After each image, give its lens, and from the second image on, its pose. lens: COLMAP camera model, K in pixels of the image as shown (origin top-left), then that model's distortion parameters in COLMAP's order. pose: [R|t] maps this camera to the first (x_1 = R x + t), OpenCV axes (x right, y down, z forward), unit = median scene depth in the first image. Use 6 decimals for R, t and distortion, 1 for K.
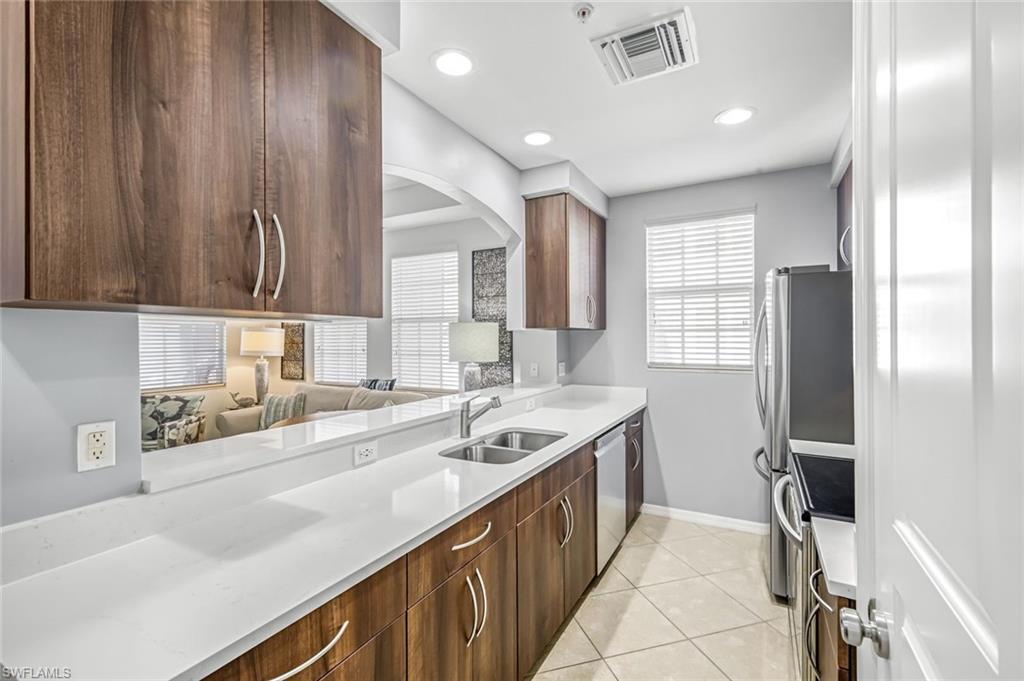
lens RADIAL K [[446.6, 0, 519.1], [0, 446.6, 345.0], [0, 0, 1]] dist [-0.001681, 0.000269]
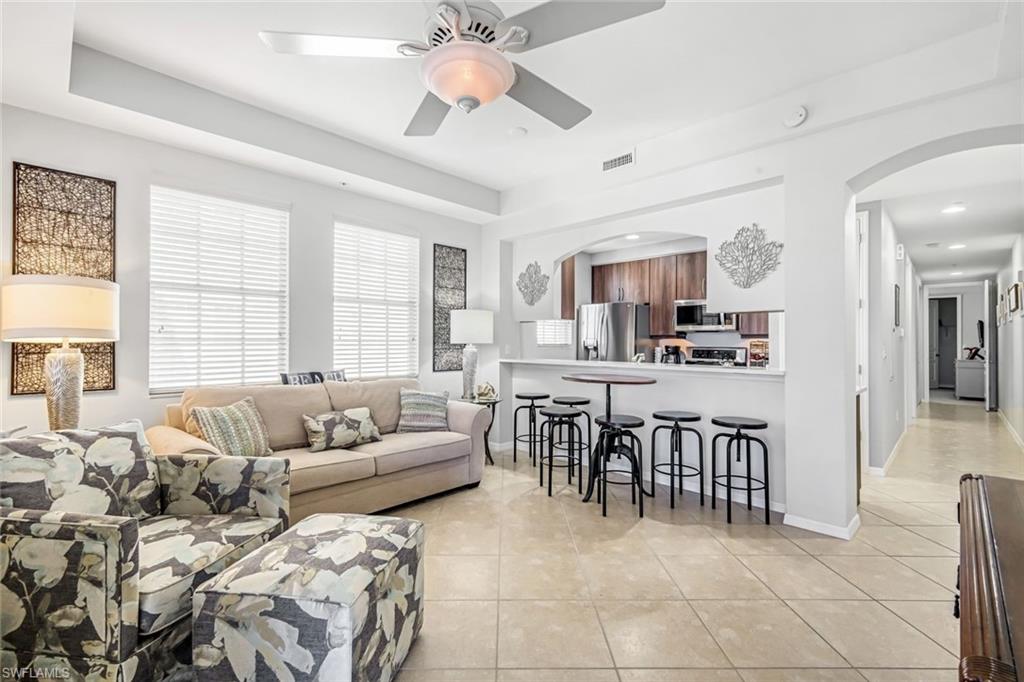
lens RADIAL K [[446.6, 0, 514.4], [0, 446.6, 340.9], [0, 0, 1]] dist [-0.001681, 0.000269]
pose [[0.278329, 0.012894, 0.960399, -1.178845], [0.011619, 0.999792, -0.016791, 0.049781], [-0.960416, 0.015833, 0.278121, 0.562253]]
